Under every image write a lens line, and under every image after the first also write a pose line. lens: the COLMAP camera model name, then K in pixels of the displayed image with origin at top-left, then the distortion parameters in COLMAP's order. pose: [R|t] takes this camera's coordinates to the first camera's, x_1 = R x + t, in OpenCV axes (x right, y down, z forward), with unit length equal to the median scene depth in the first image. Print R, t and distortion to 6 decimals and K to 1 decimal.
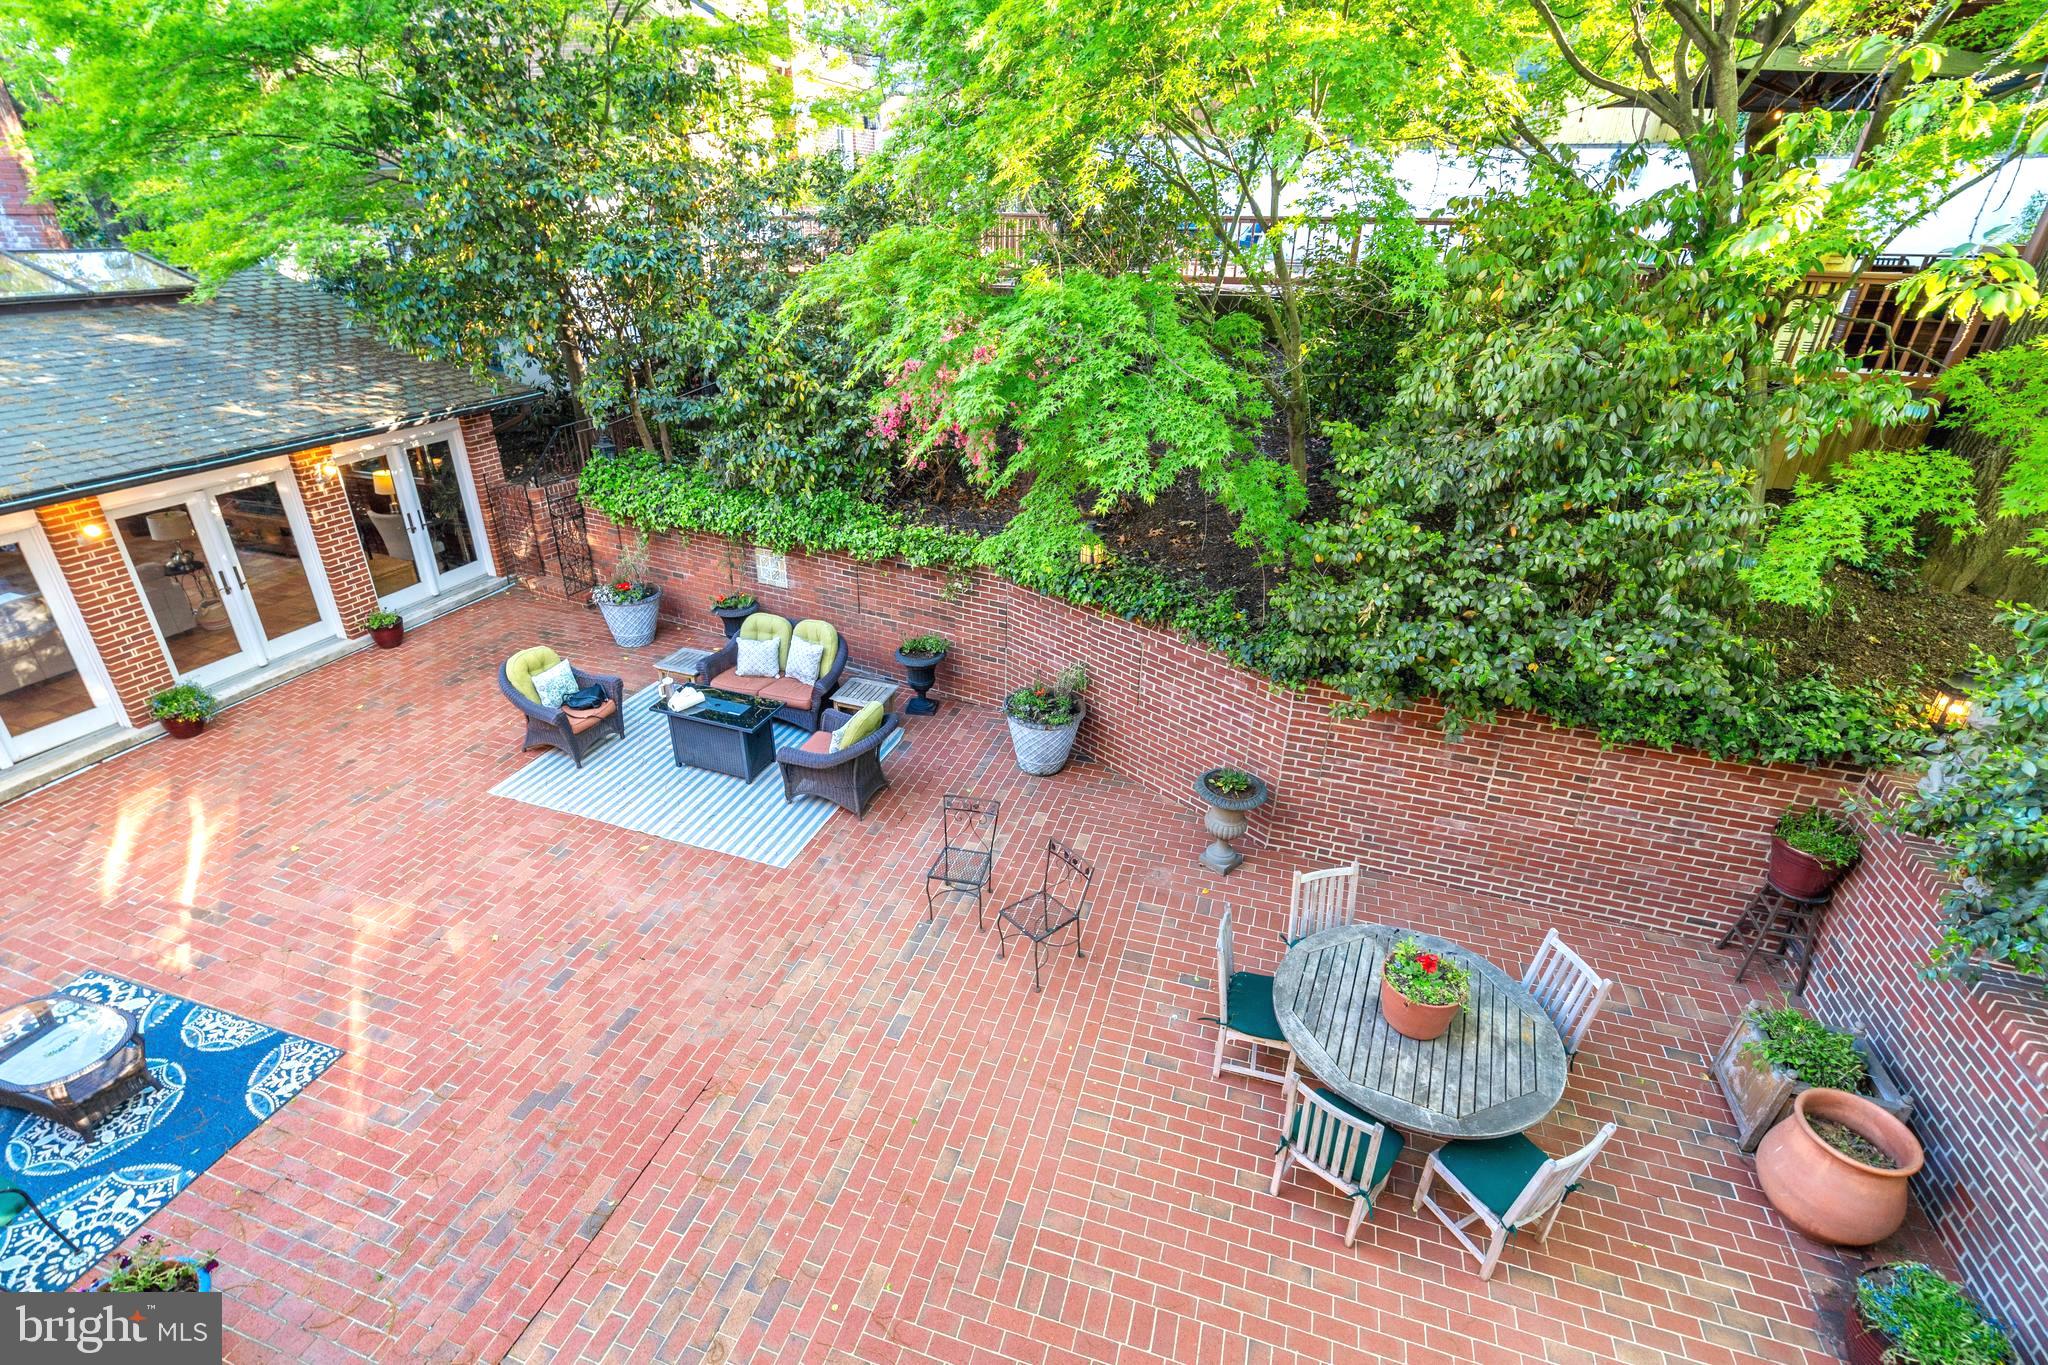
lens RADIAL K [[901.7, 0, 1021.1], [0, 901.7, 745.1], [0, 0, 1]] dist [0.001253, 0.000064]
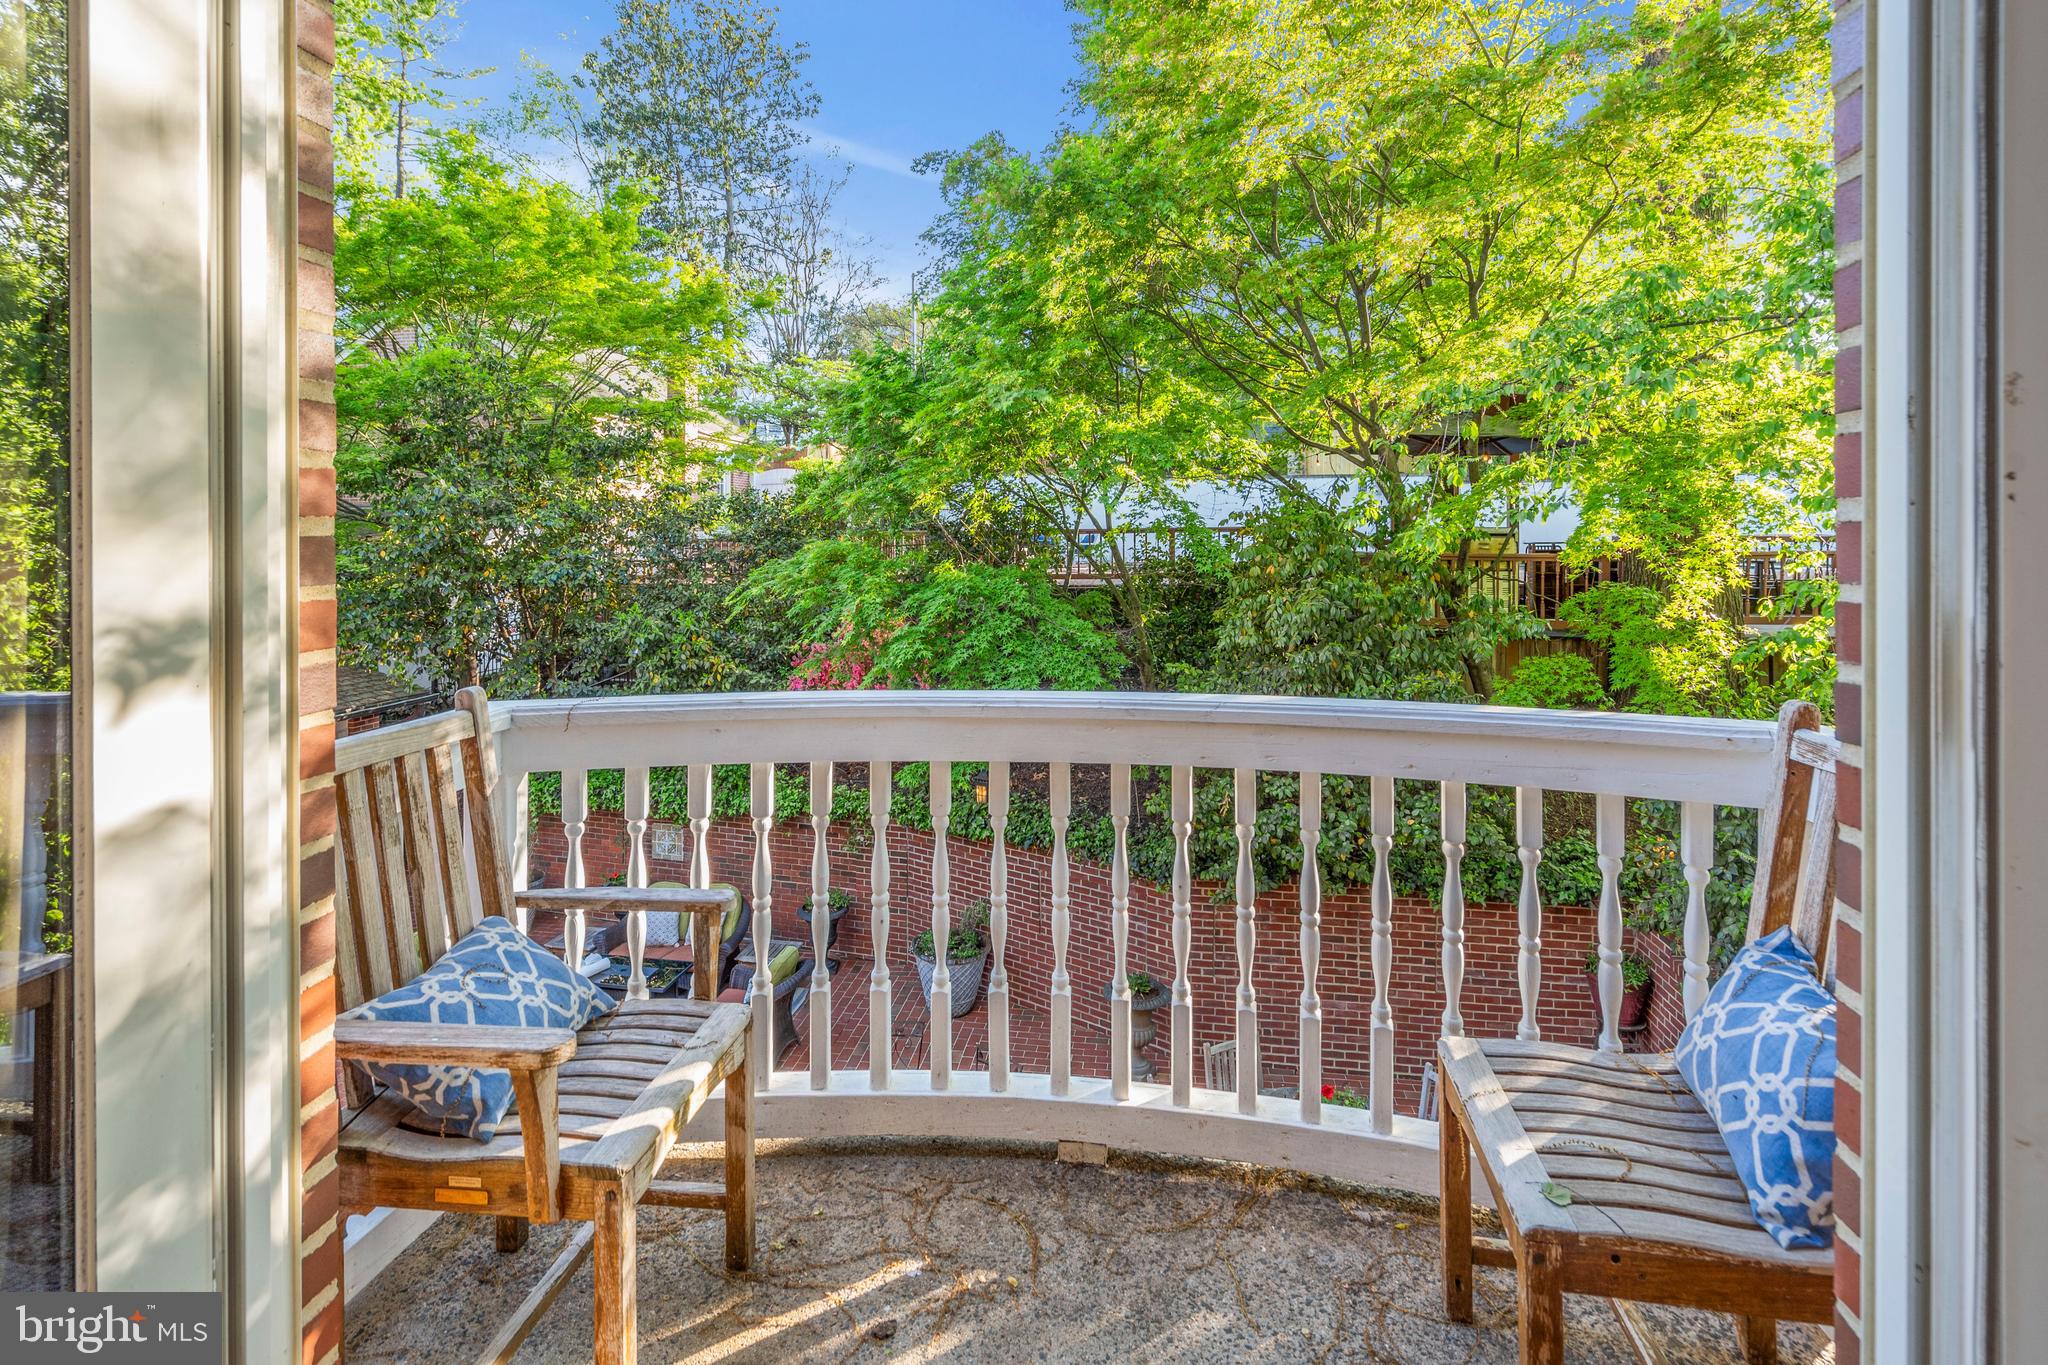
lens RADIAL K [[958.0, 0, 1022.8], [0, 958.0, 701.4], [0, 0, 1]] dist [-0.000263, 0.000148]
pose [[0.987277, -0.049142, 0.151228, -0.073976], [0.099224, 0.933561, -0.344410, 0.134970], [-0.124256, 0.355034, 0.926559, -0.213571]]
